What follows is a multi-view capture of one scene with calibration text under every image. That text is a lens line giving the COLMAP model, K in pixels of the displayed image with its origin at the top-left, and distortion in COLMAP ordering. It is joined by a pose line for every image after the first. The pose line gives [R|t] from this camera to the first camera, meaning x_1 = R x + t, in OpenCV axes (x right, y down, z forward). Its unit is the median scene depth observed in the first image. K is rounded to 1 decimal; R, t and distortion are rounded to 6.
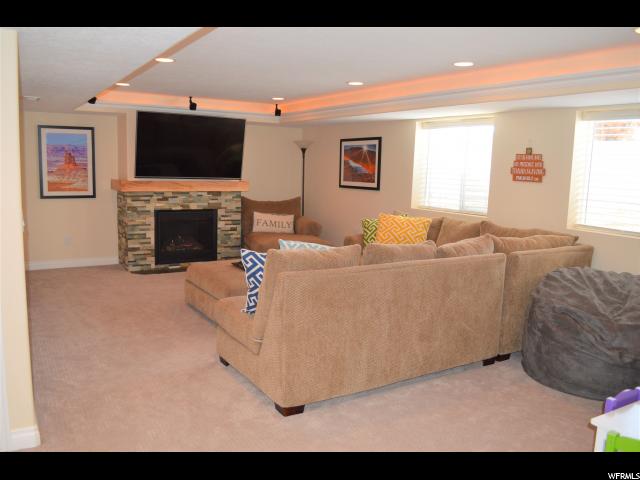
lens RADIAL K [[555.4, 0, 320.0], [0, 555.4, 240.0], [0, 0, 1]] dist [-0.010265, -0.001811]
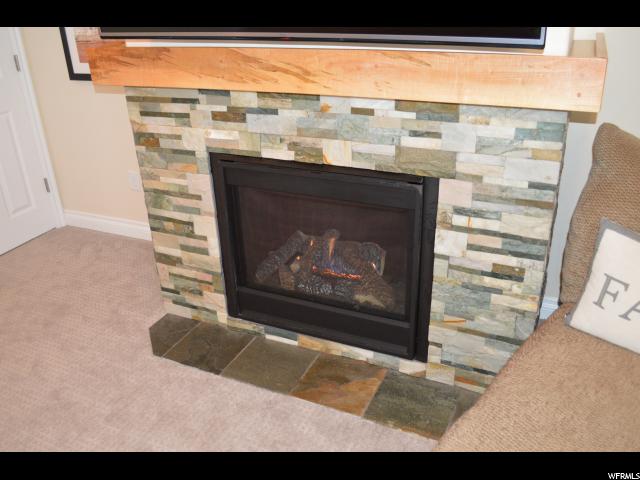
lens RADIAL K [[555.4, 0, 320.0], [0, 555.4, 240.0], [0, 0, 1]] dist [-0.010265, -0.001811]
pose [[0.557423, 0.310144, -0.770124, -0.030254], [-0.070827, 0.941987, 0.328092, -0.103765], [0.827202, -0.128341, 0.547052, 0.843630]]
